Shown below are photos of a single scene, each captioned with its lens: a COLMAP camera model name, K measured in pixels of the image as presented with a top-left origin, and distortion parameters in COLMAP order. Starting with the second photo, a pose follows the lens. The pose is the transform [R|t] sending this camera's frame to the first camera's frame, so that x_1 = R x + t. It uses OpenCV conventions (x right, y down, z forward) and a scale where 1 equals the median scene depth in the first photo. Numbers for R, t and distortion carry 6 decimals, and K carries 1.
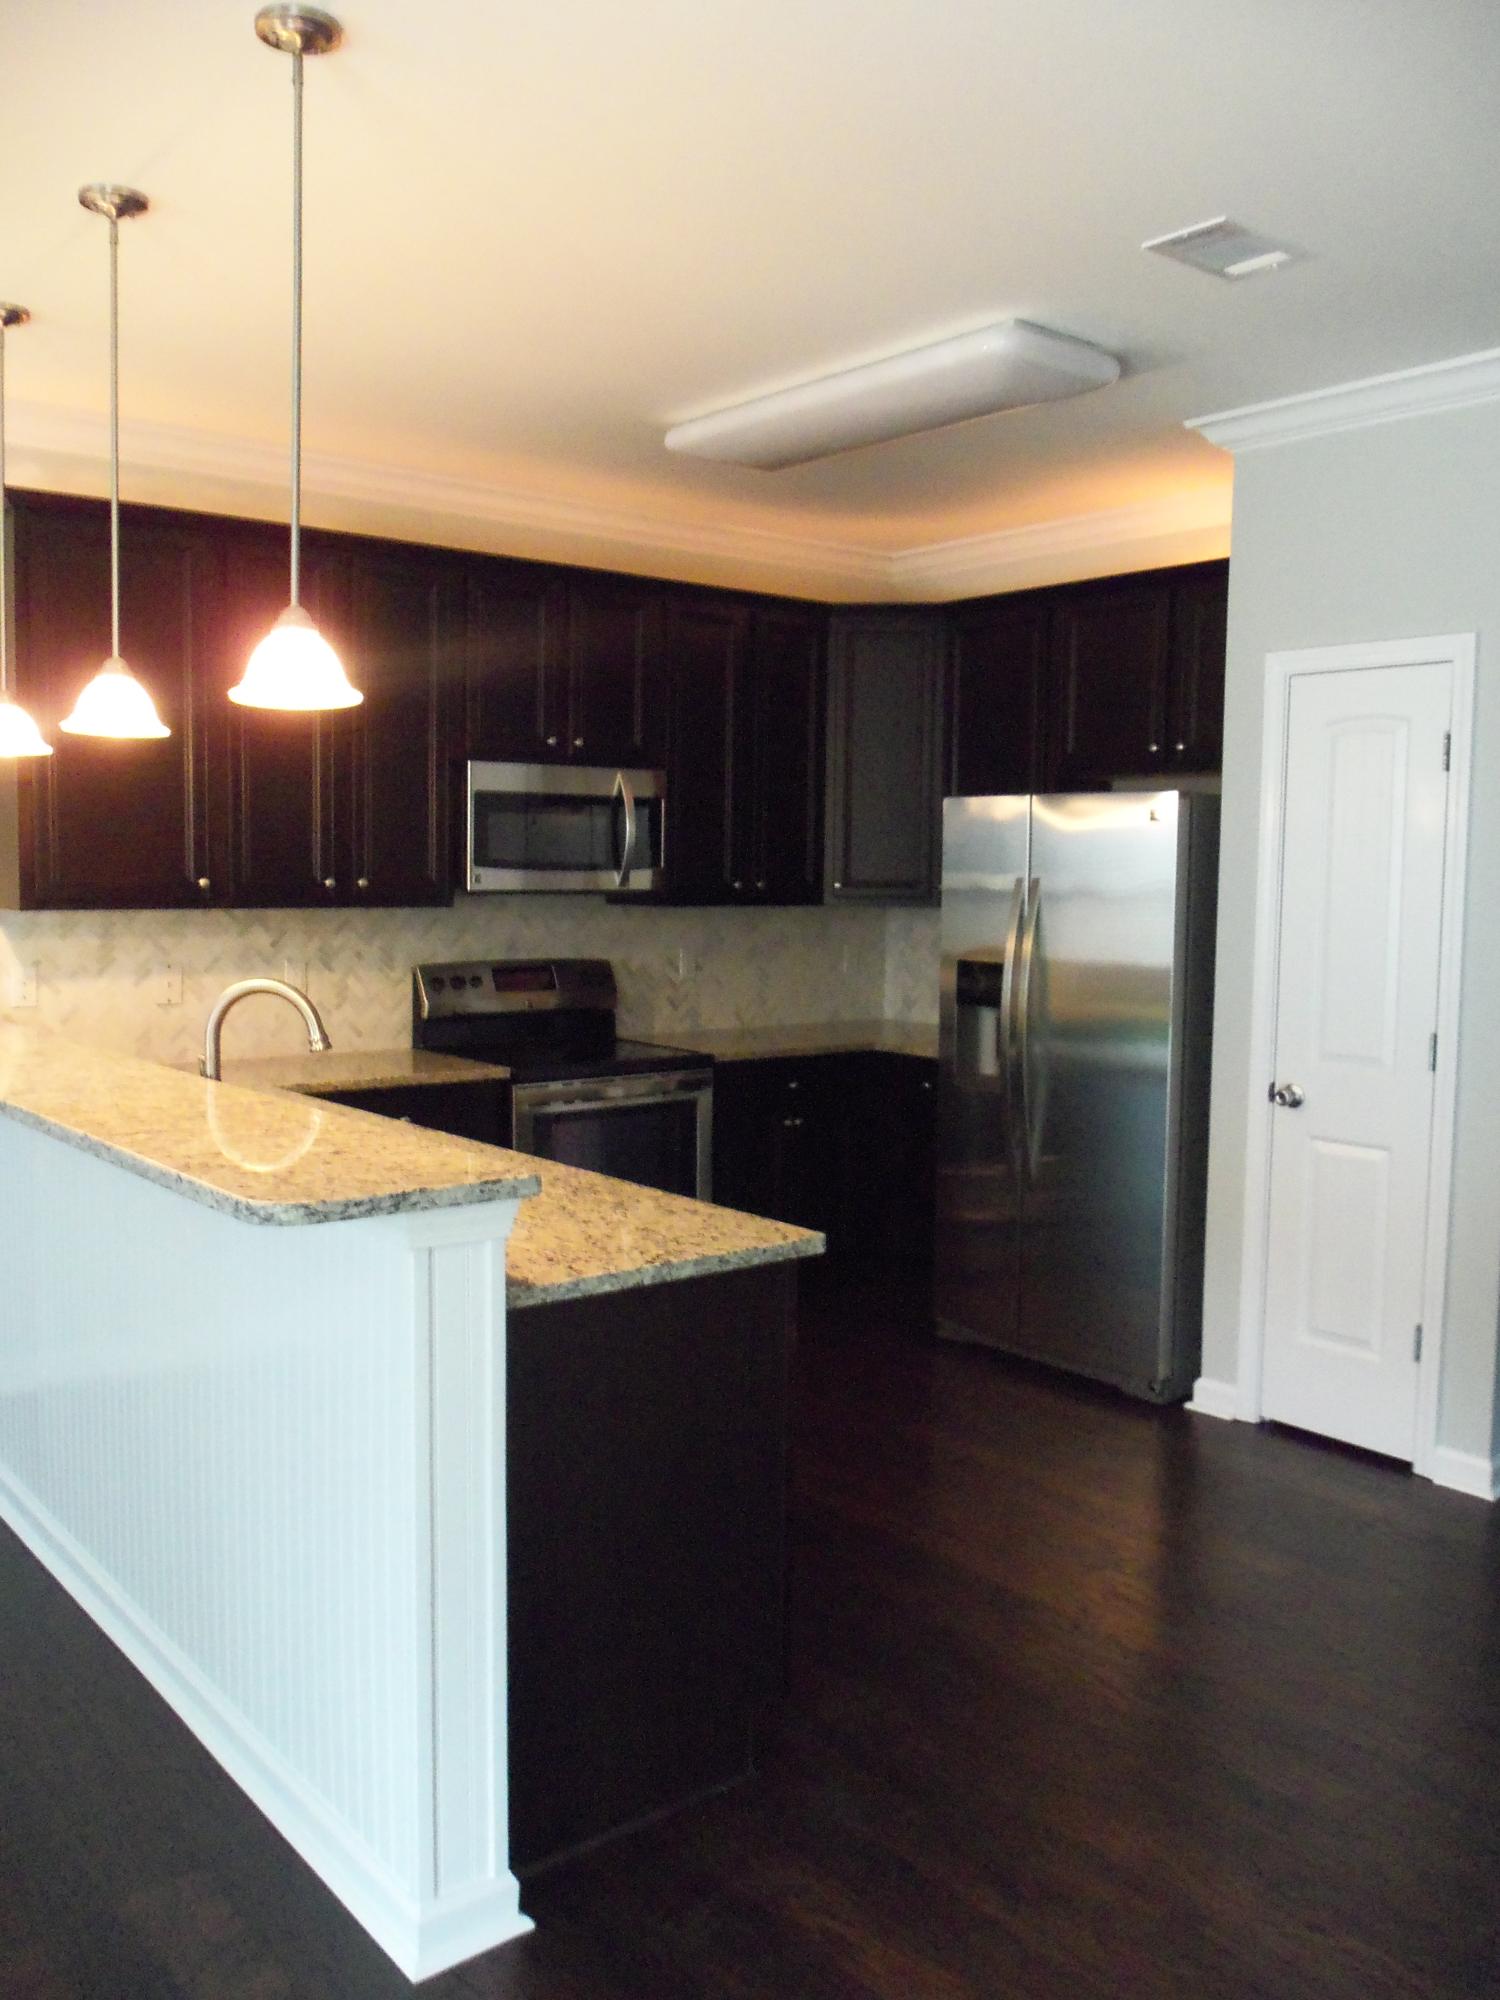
lens RADIAL K [[1674.4, 0, 750.0], [0, 1674.4, 1000.0], [0, 0, 1]] dist [-0.031853, 0.009188]
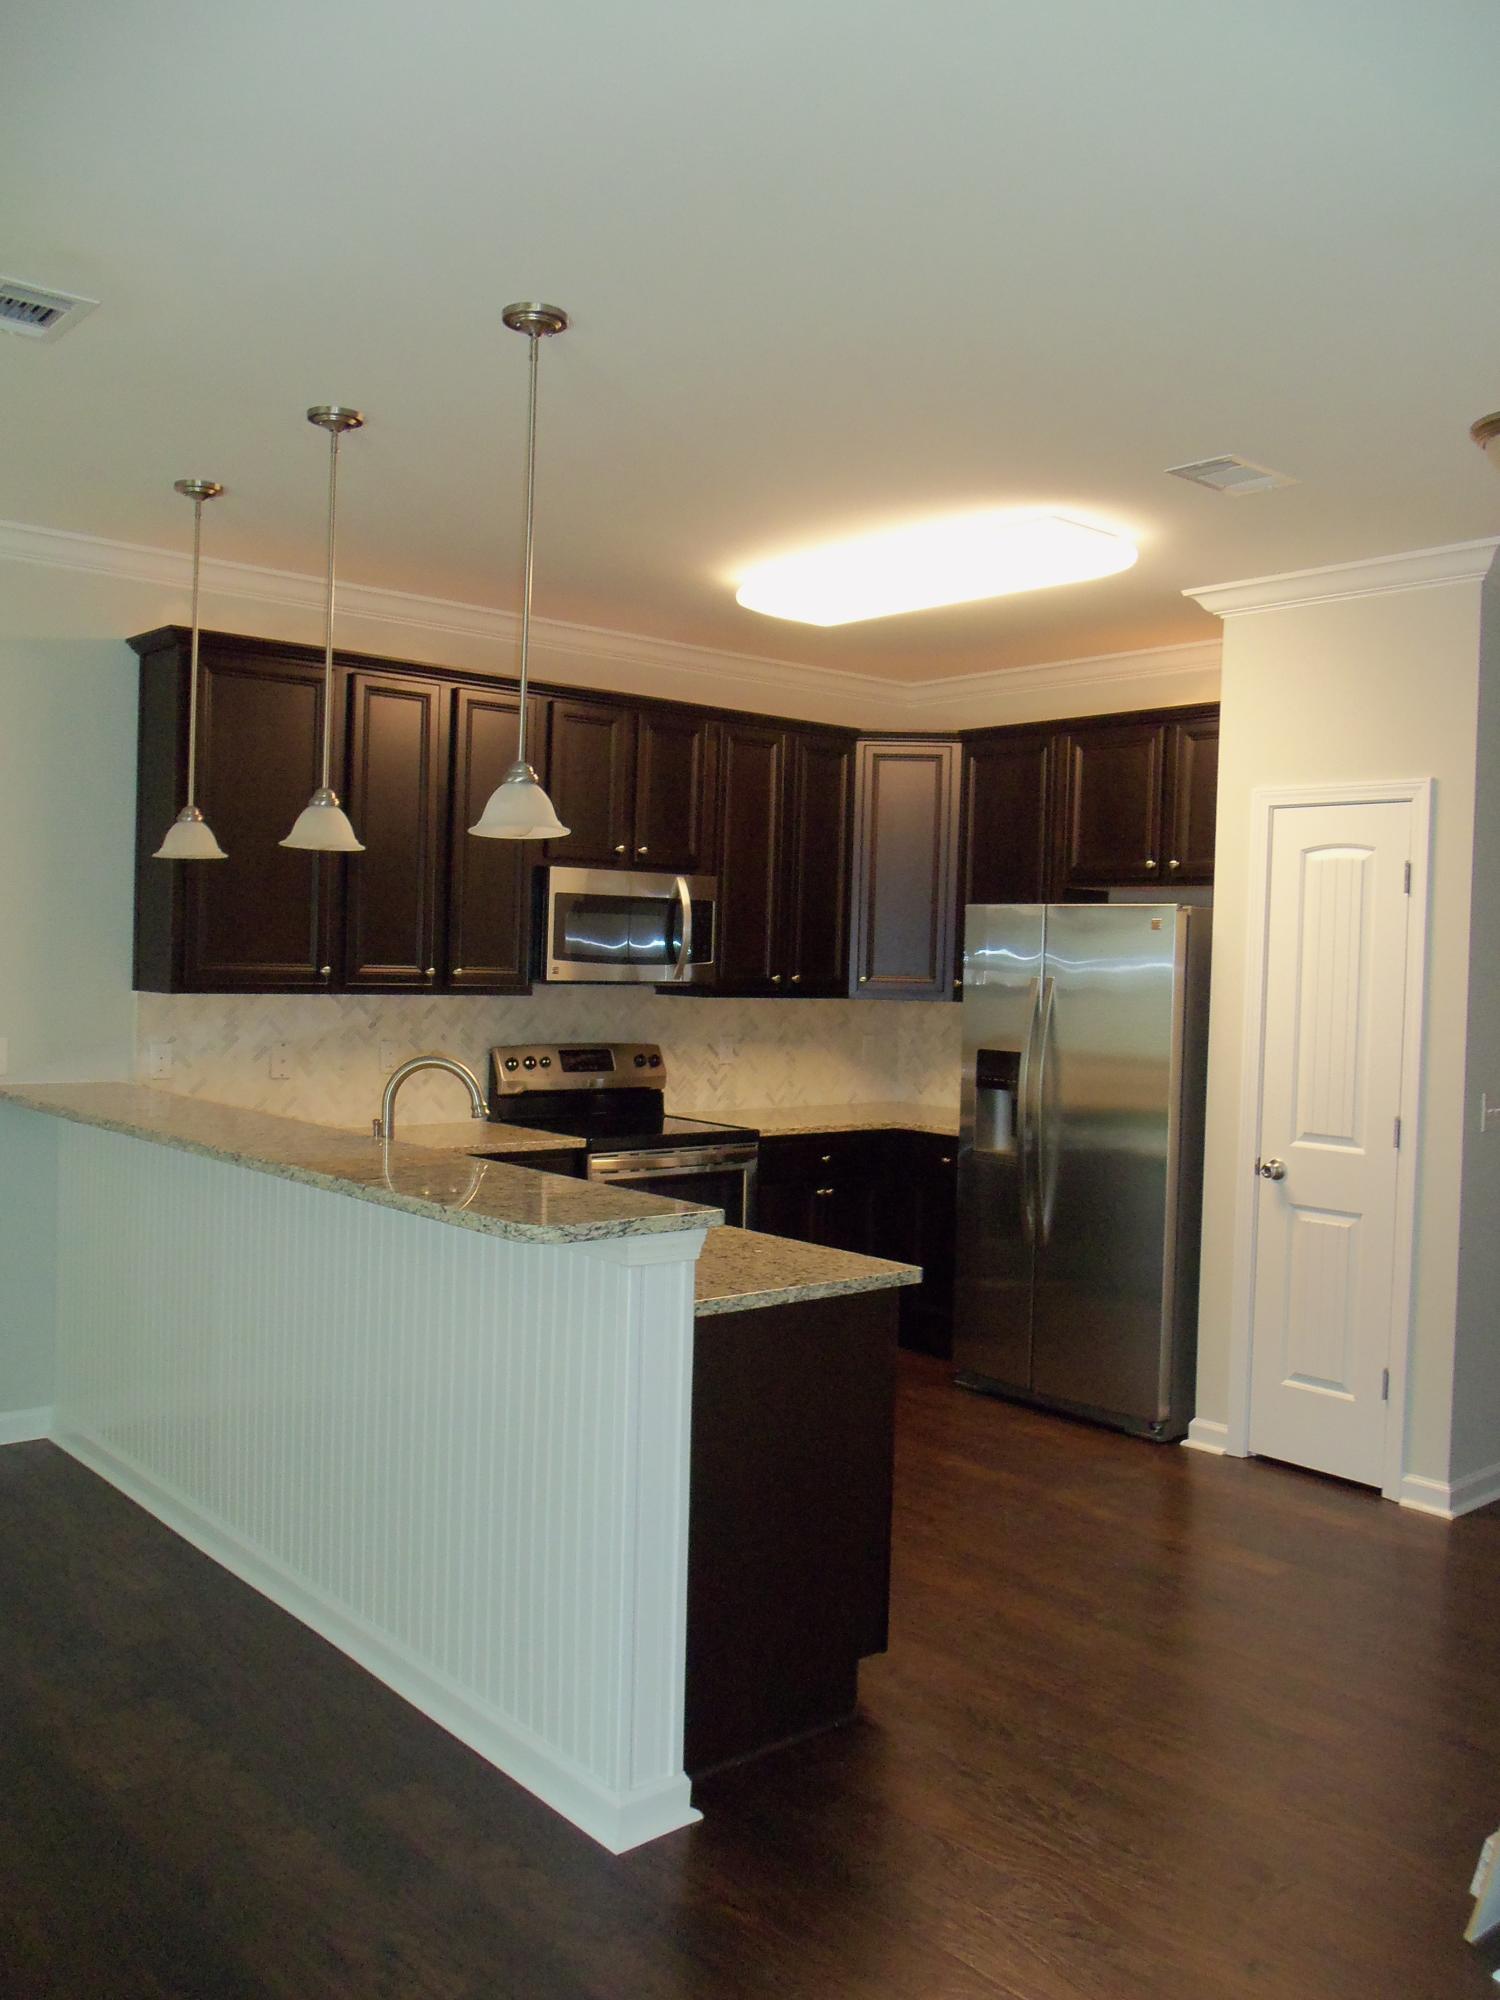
lens RADIAL K [[1674.4, 0, 750.0], [0, 1674.4, 1000.0], [0, 0, 1]] dist [-0.031853, 0.009188]
pose [[0.999482, 0.014857, 0.028561, -0.064568], [-0.013354, 0.998551, -0.052127, 0.004416], [-0.029294, 0.051718, 0.998232, -0.129952]]
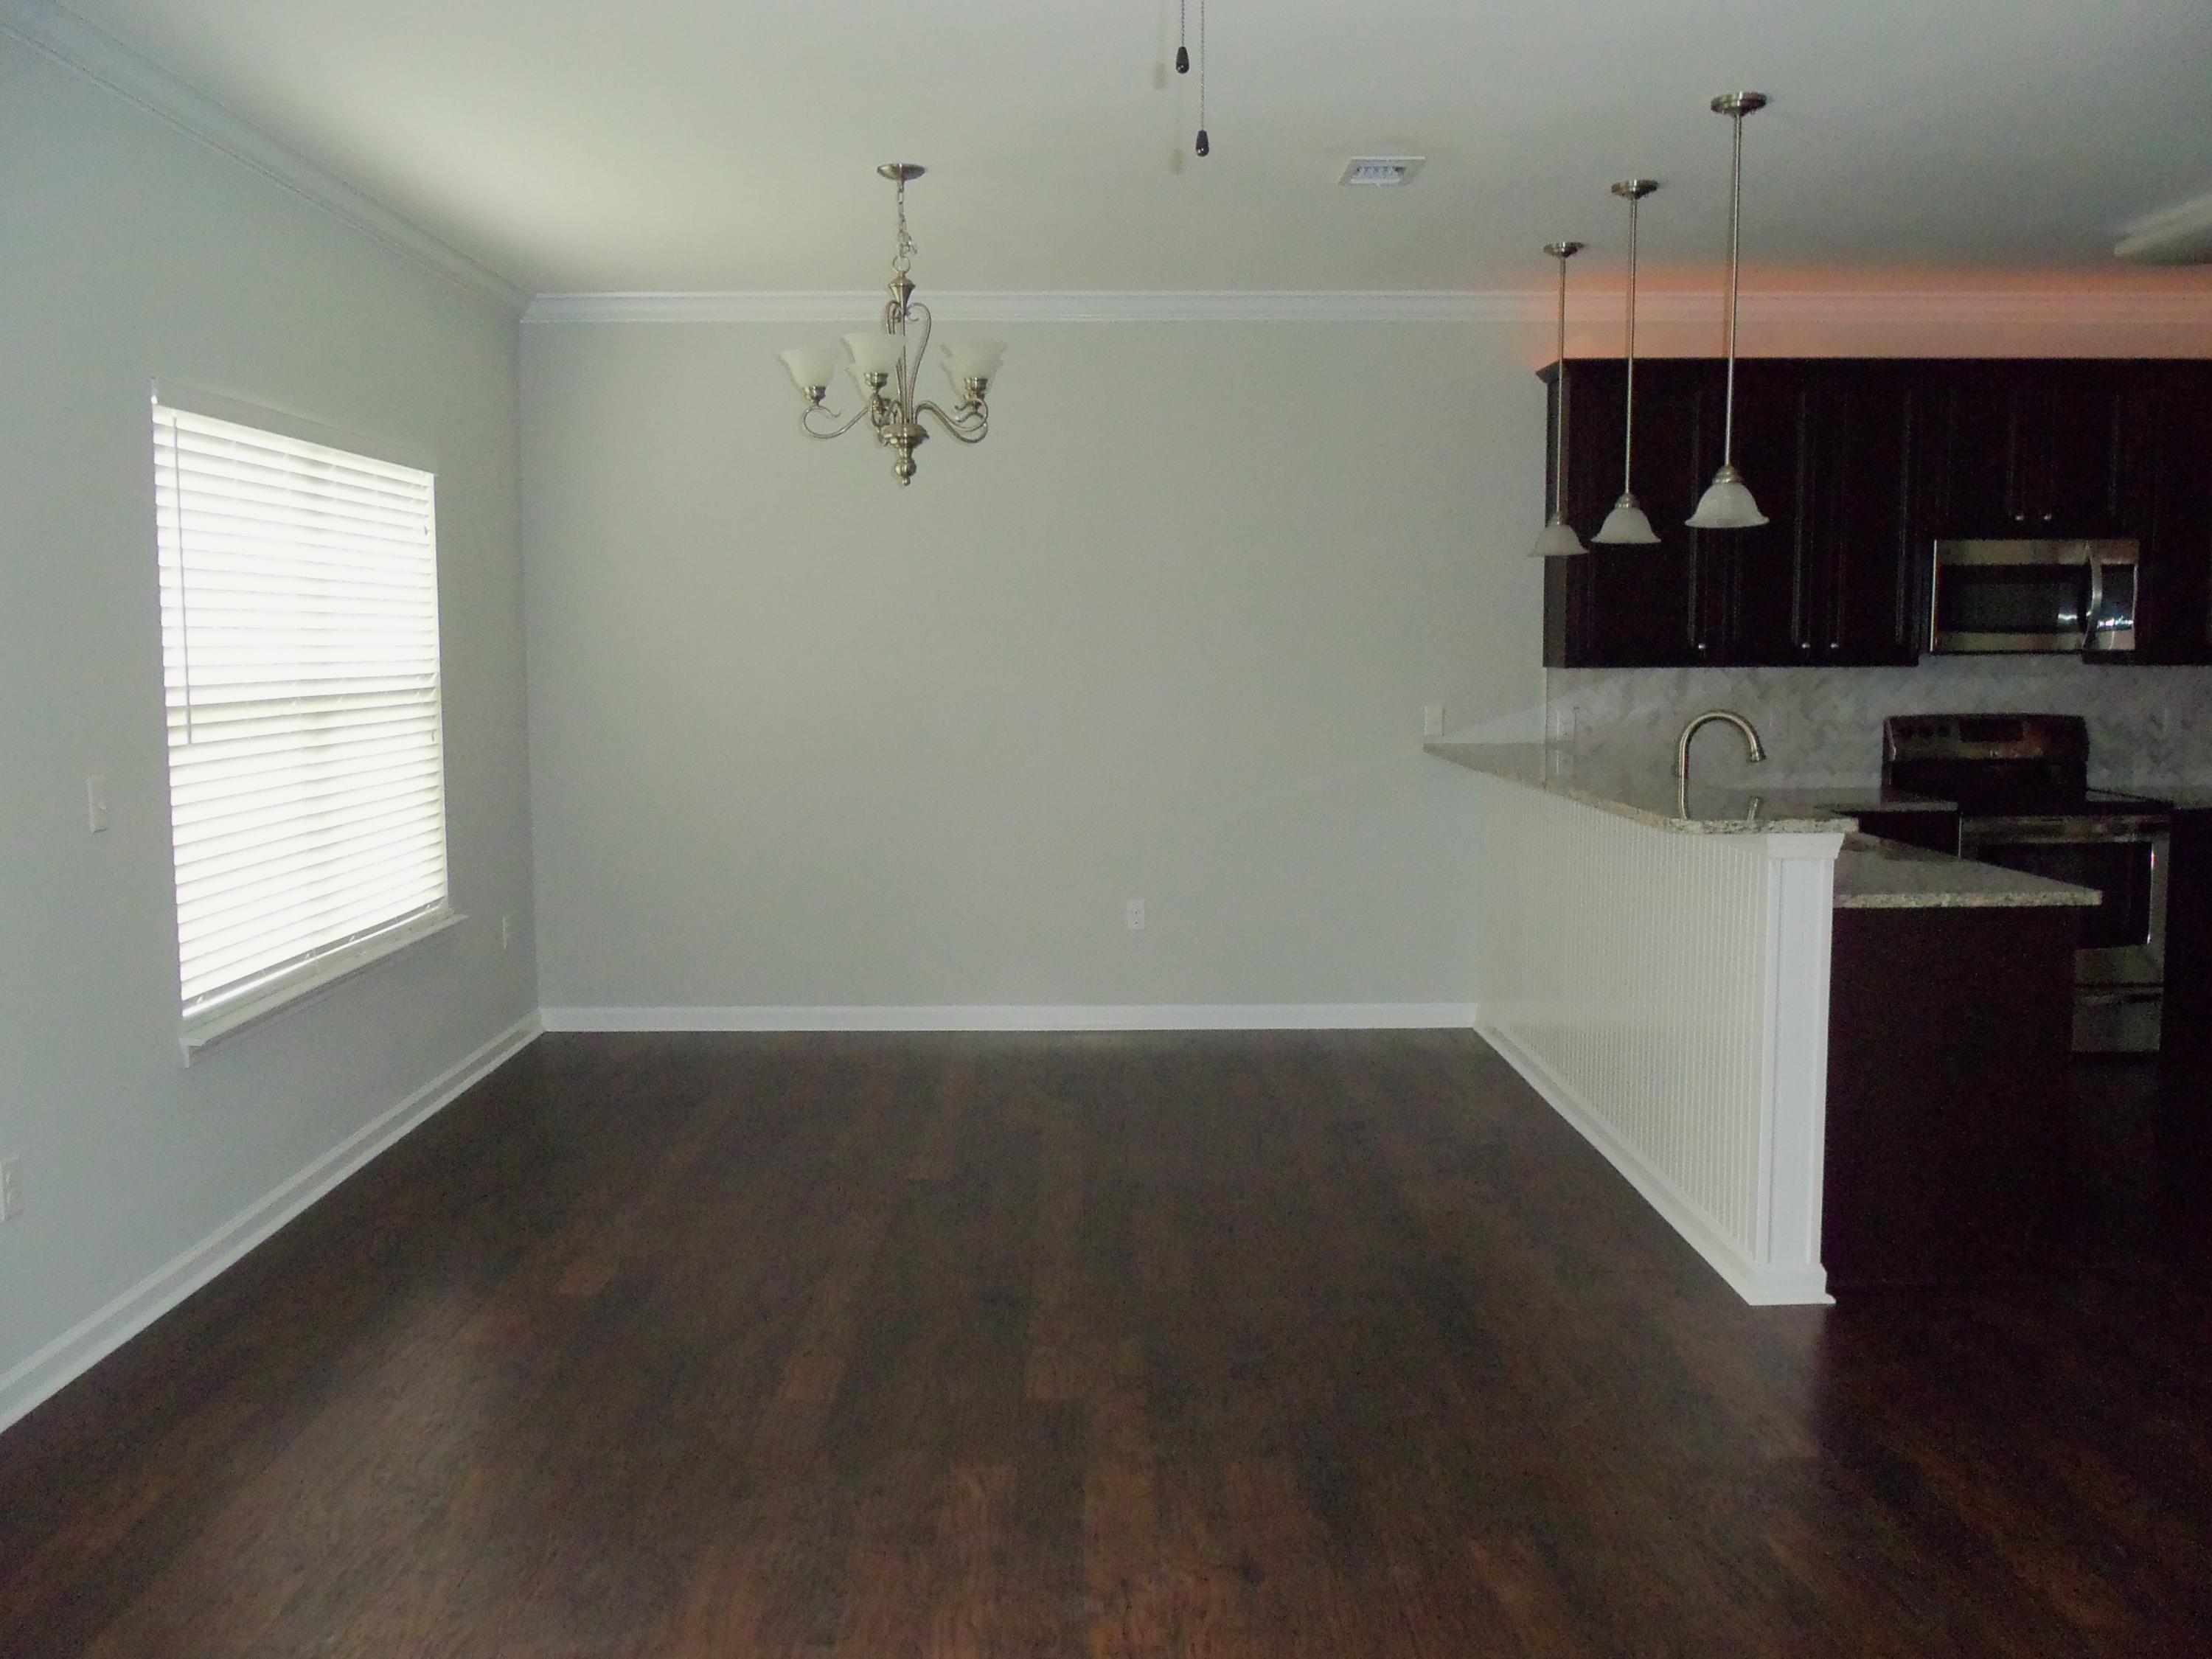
lens RADIAL K [[1851.9, 0, 1106.0], [0, 1851.9, 829.5], [0, 0, 1]] dist [-0.031853, 0.009188]
pose [[0.786132, 0.044759, -0.616436, 0.176469], [-0.031297, 0.998978, 0.032623, 0.035230], [0.617266, -0.006353, 0.786729, -0.367723]]
